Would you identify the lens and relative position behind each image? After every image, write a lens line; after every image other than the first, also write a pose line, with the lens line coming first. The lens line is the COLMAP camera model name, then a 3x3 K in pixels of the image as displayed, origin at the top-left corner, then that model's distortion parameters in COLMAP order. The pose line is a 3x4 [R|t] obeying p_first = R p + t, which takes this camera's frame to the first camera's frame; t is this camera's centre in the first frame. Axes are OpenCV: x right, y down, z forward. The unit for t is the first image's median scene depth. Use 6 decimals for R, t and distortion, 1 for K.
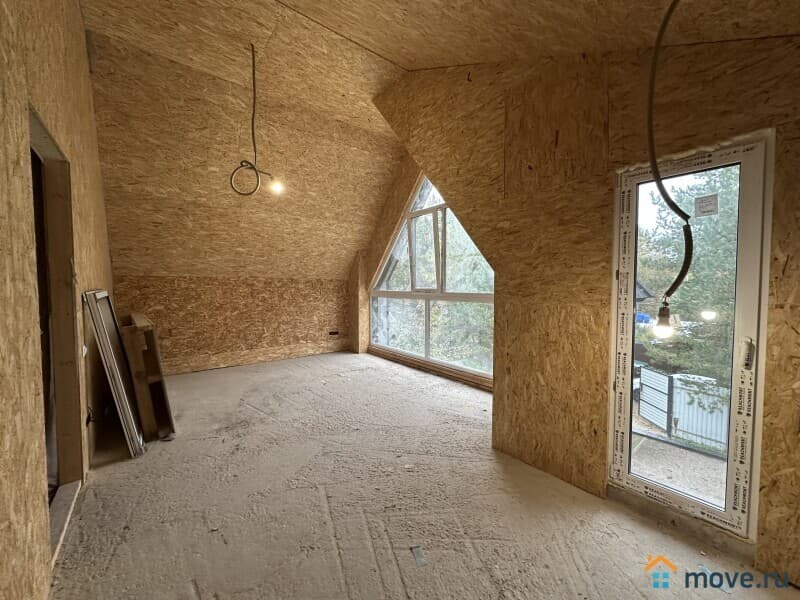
lens RADIAL K [[325.4, 0, 398.3], [0, 325.4, 300.4], [0, 0, 1]] dist [0.000893, 0.000329]
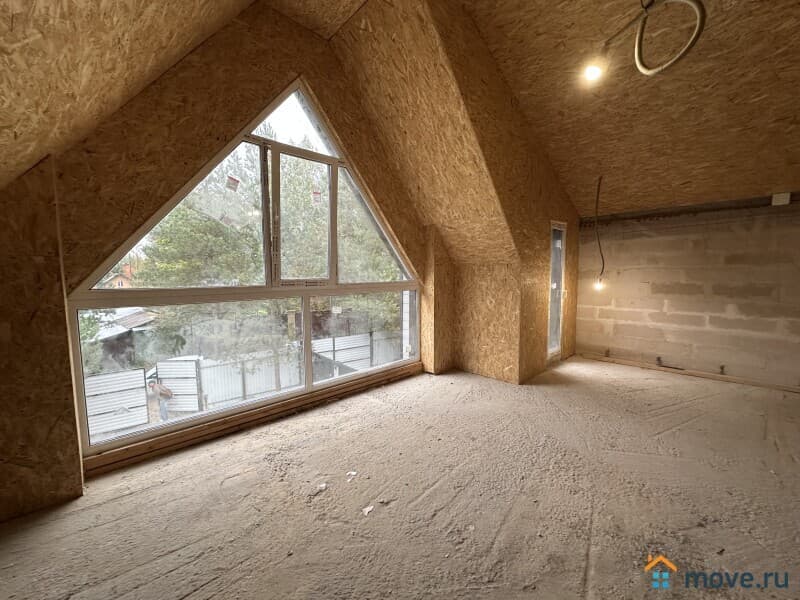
lens RADIAL K [[325.4, 0, 398.3], [0, 325.4, 300.4], [0, 0, 1]] dist [0.000893, 0.000329]
pose [[-0.118251, -0.082665, 0.989537, -0.592035], [0.054126, 0.994511, 0.089549, -0.044208], [-0.991508, 0.064149, -0.113127, 0.948253]]
